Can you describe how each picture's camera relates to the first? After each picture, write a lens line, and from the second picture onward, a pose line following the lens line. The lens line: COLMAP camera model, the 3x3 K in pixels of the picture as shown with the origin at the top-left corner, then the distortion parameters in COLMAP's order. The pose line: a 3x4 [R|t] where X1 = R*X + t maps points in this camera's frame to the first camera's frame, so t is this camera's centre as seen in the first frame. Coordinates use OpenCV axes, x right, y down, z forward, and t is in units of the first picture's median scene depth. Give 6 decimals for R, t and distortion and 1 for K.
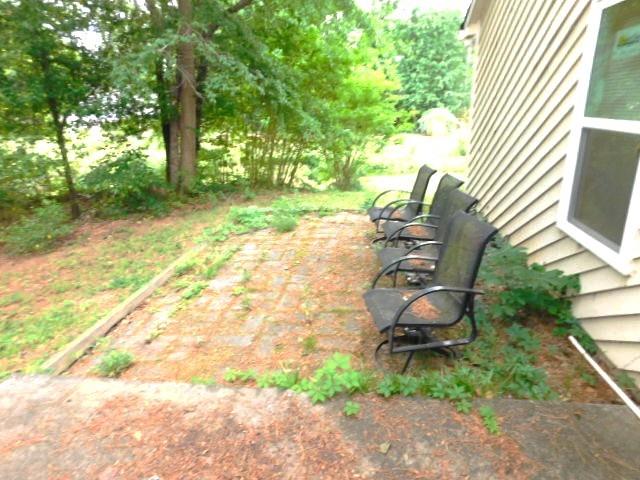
lens RADIAL K [[427.2, 0, 317.5], [0, 427.2, 241.9], [0, 0, 1]] dist [-0.075972, 0.063067]
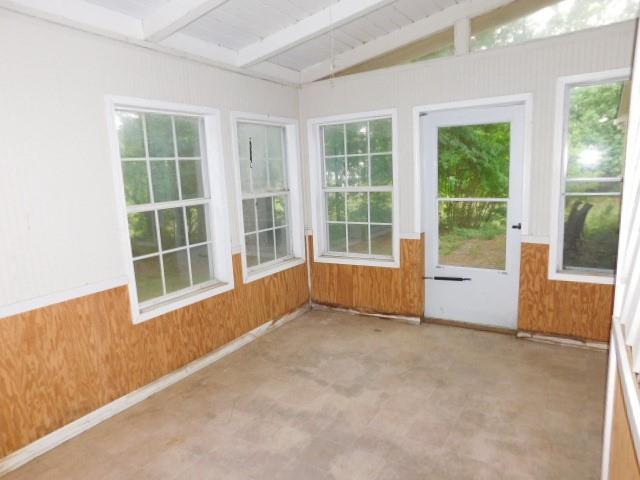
lens RADIAL K [[427.2, 0, 317.5], [0, 427.2, 241.9], [0, 0, 1]] dist [-0.075972, 0.063067]
pose [[0.913900, 0.052327, -0.402552, -0.011317], [-0.109466, 0.986689, -0.120260, 0.159610], [0.390901, 0.153972, 0.907463, -0.491095]]
